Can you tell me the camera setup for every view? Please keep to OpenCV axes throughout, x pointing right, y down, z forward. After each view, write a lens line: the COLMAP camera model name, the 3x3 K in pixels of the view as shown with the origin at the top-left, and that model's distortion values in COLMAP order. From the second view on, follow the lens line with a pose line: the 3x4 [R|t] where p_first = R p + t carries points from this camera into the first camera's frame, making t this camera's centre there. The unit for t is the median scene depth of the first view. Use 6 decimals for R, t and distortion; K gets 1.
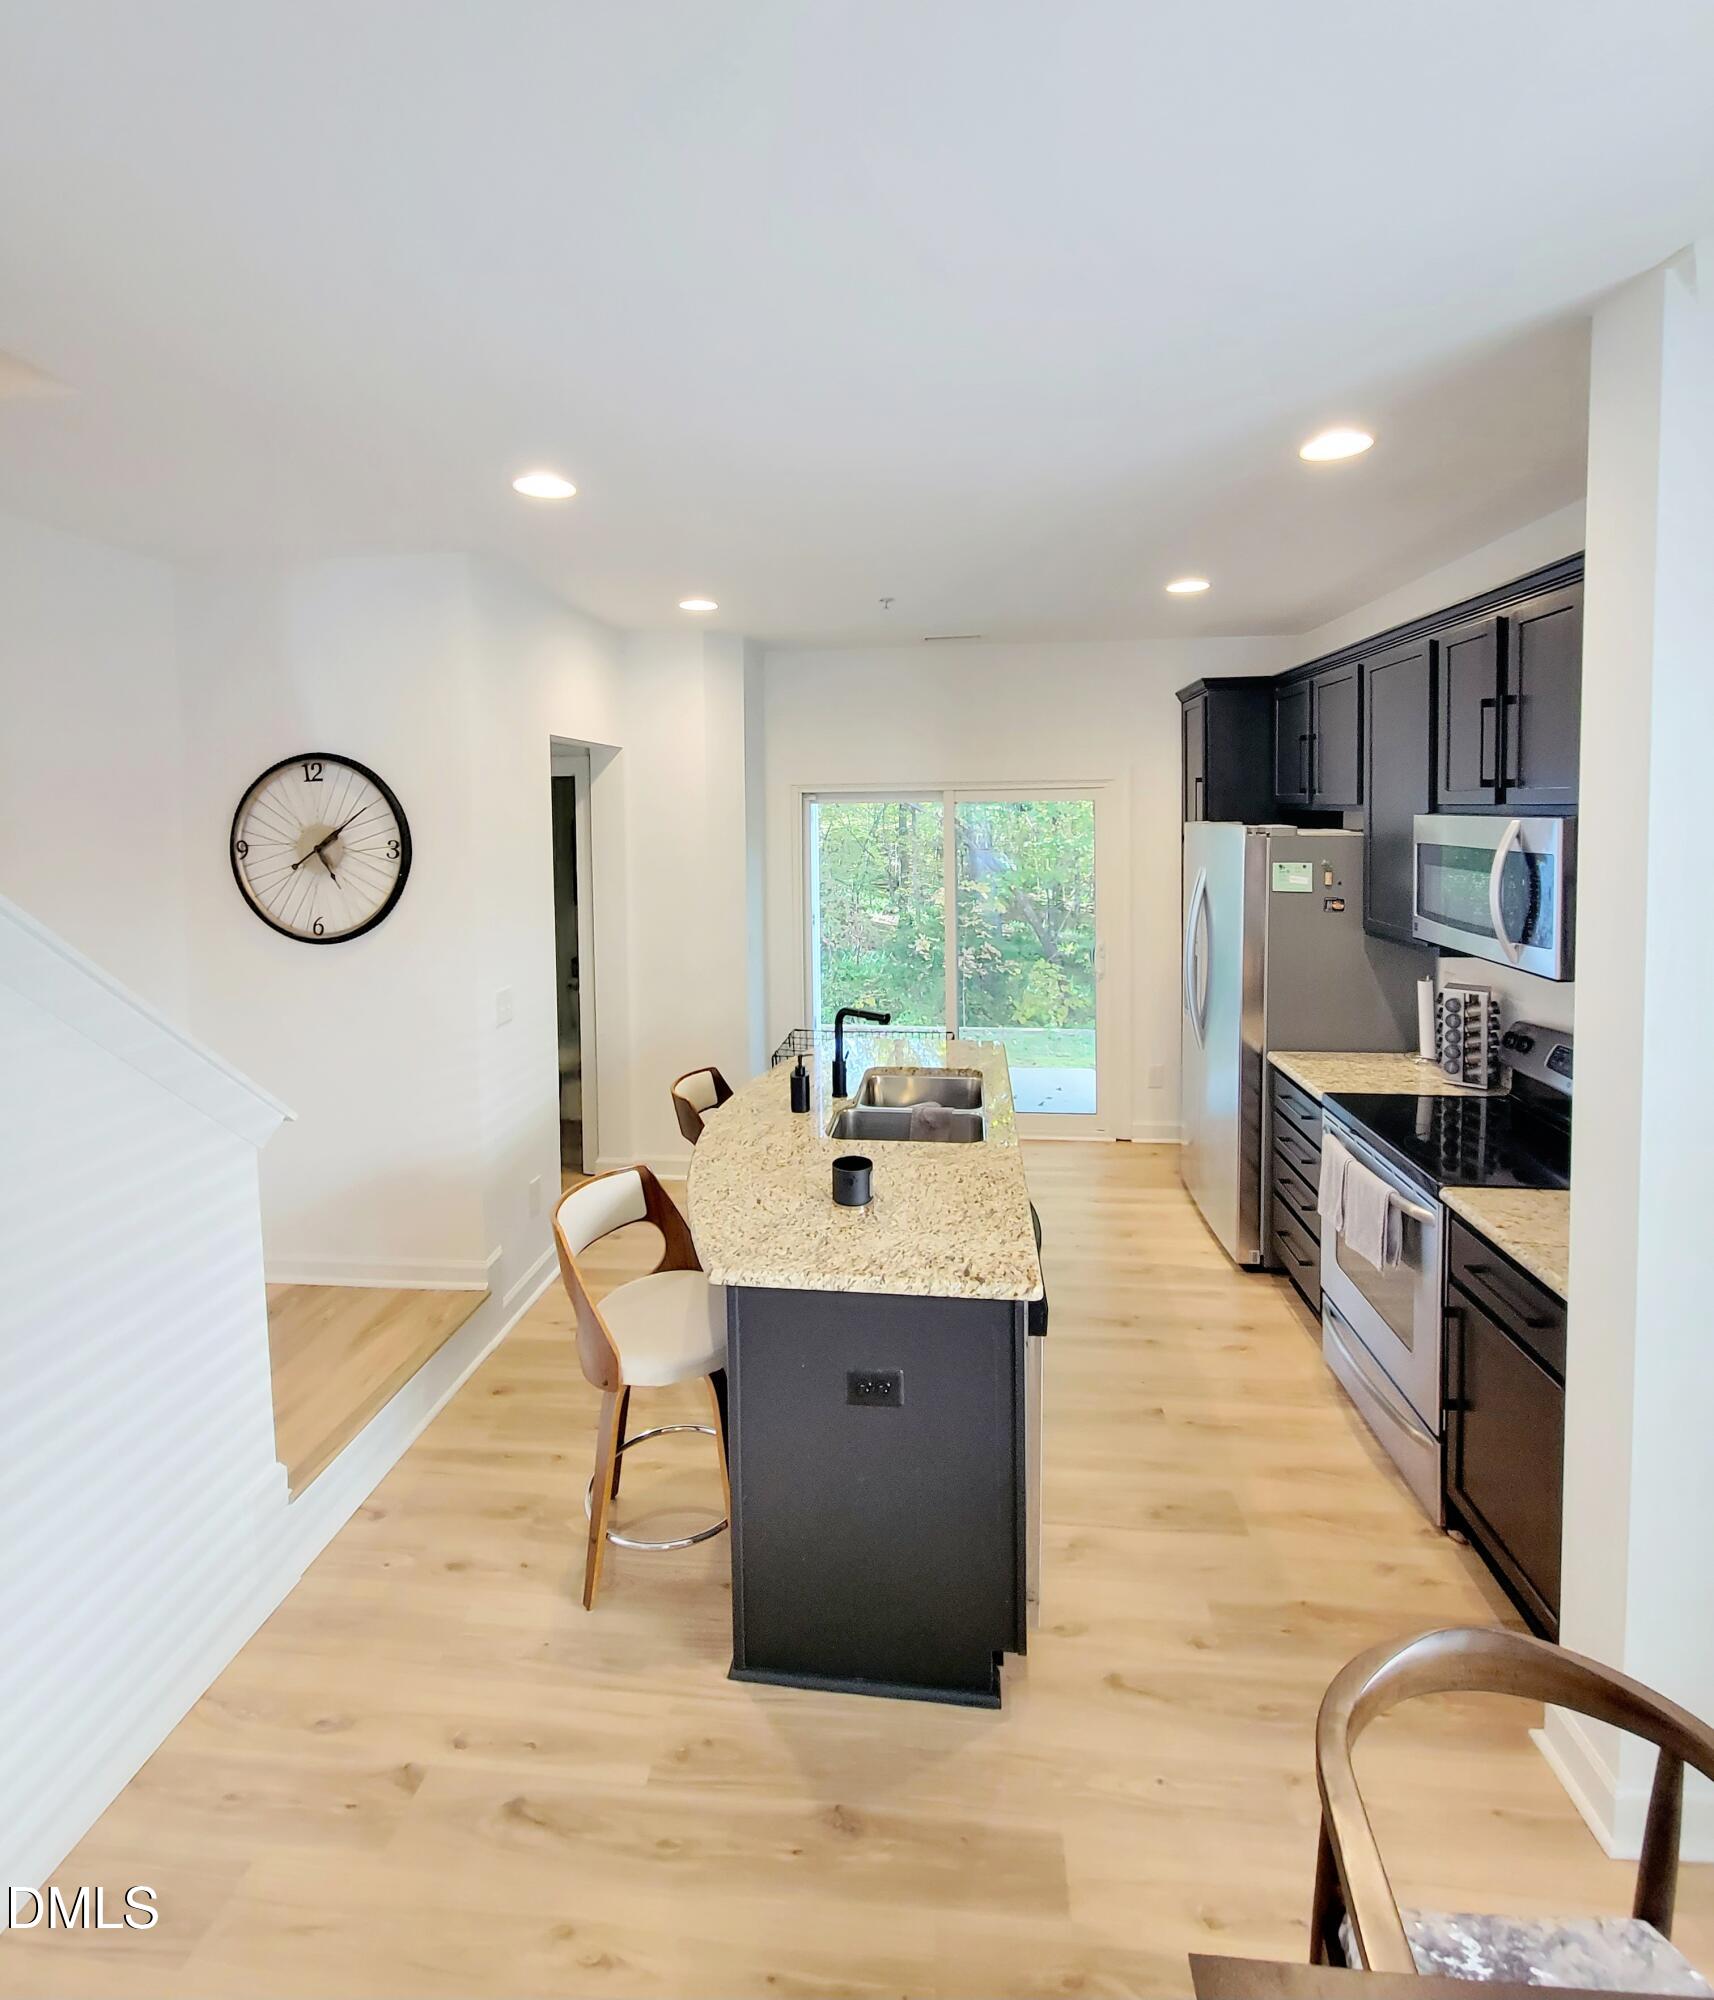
lens RADIAL K [[920.9, 0, 857.8], [0, 920.9, 831.6], [0, 0, 1]] dist [-0.000347, 0.000003]
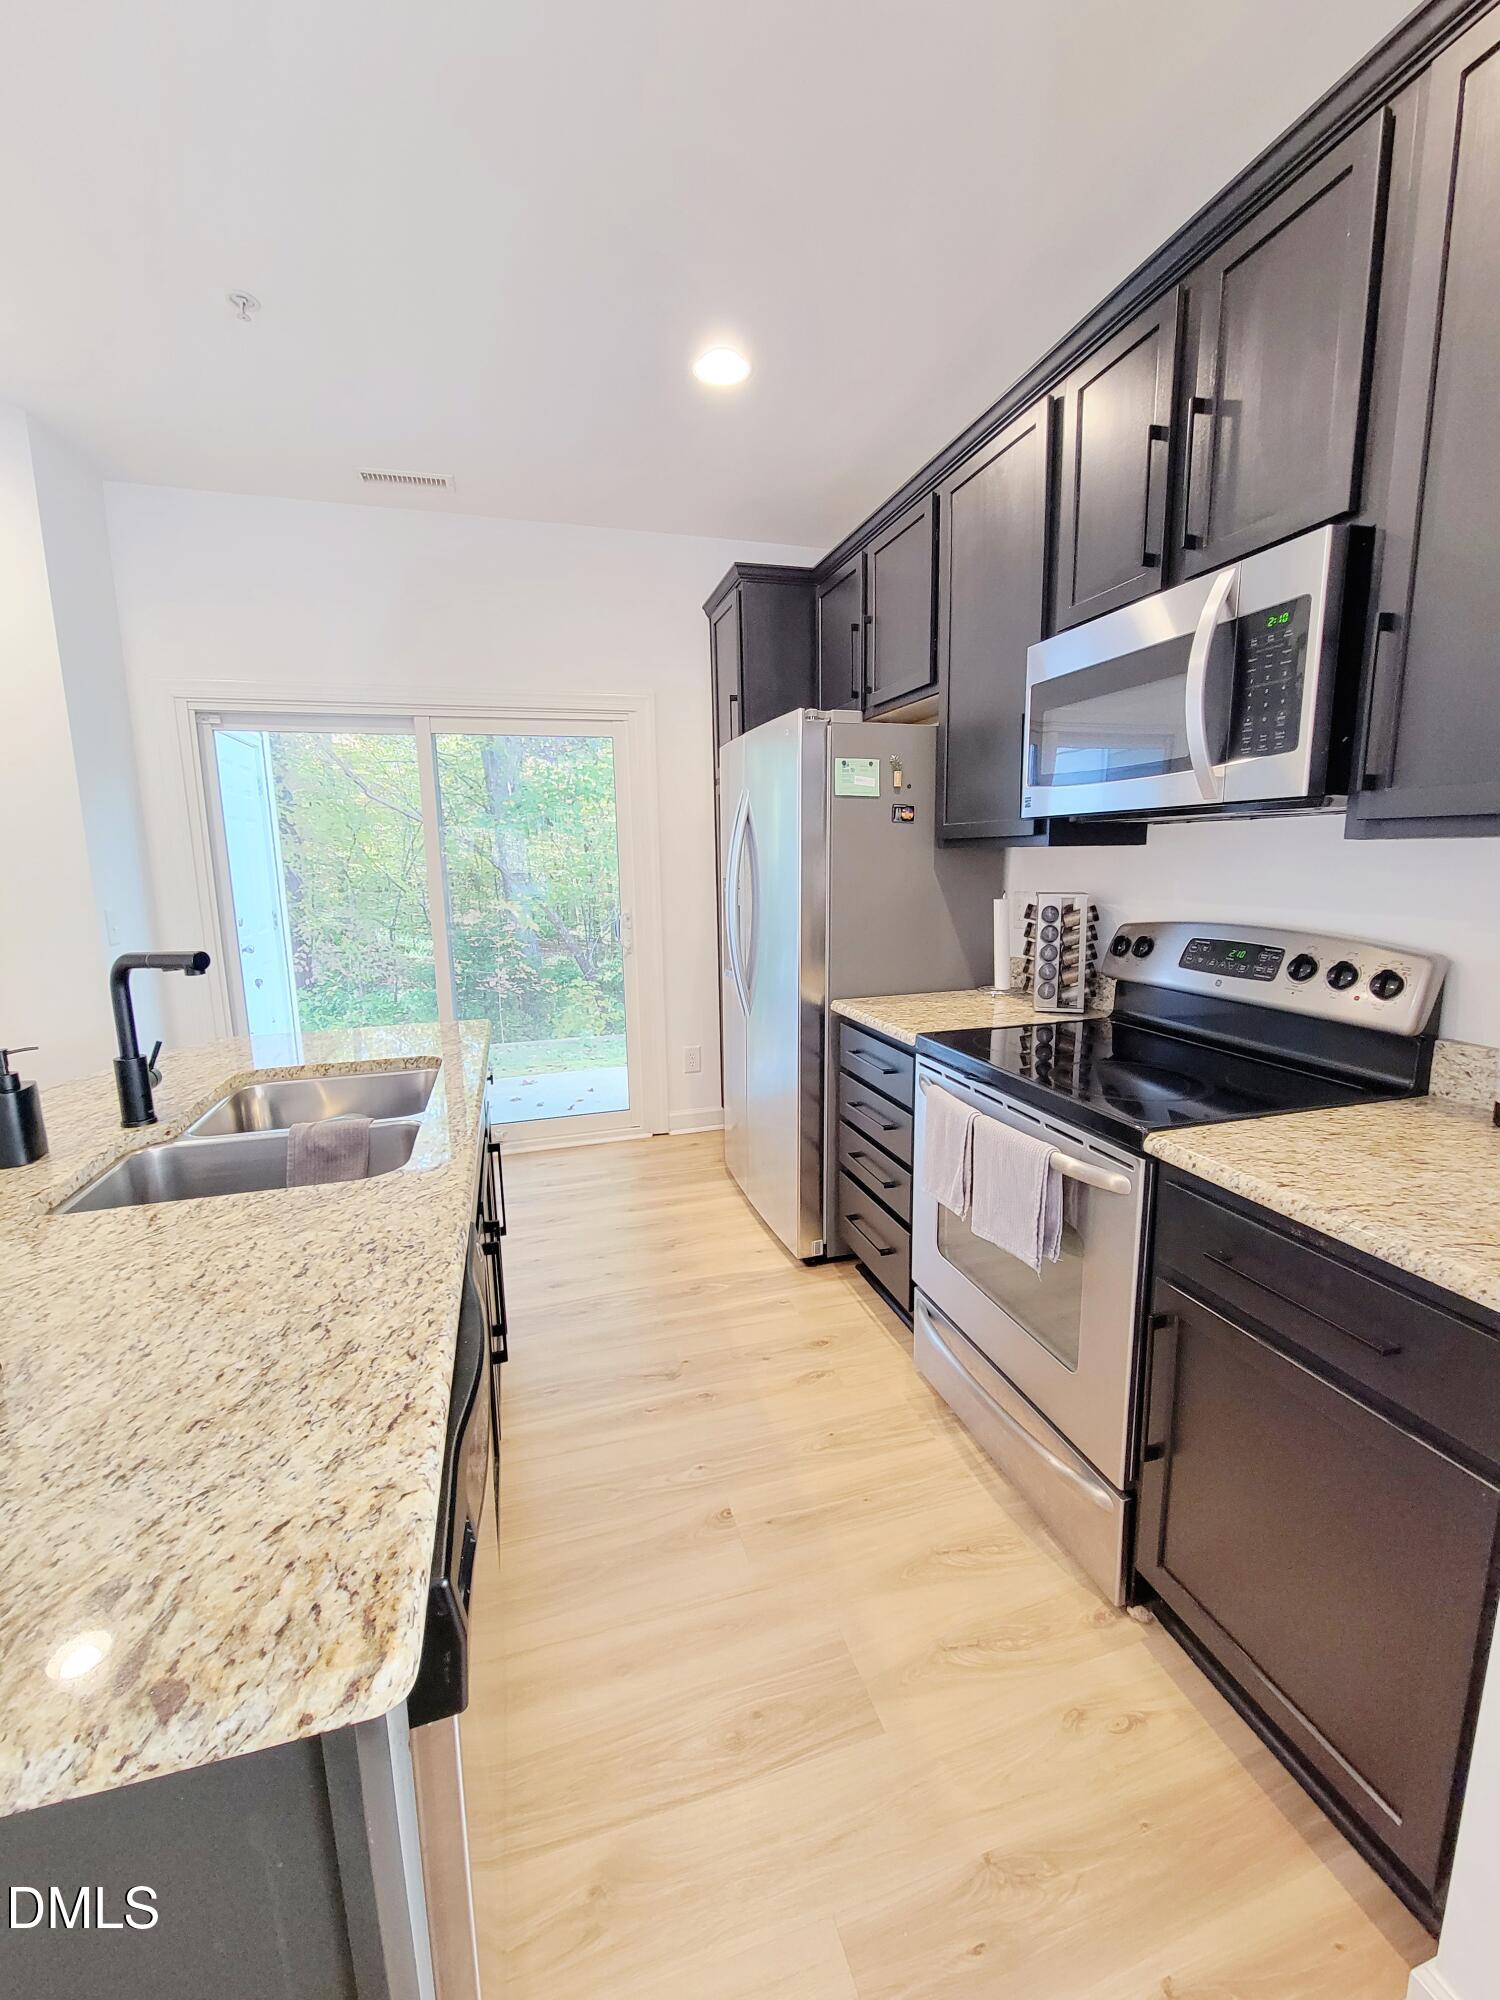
lens RADIAL K [[812.7, 0, 736.5], [0, 812.7, 992.8], [0, 0, 1]] dist [-0.002042, -0.000322]
pose [[0.926626, -0.072115, 0.369004, 0.126550], [0.020682, 0.989724, 0.141489, 0.149206], [-0.375415, -0.123475, 0.918595, 0.440504]]
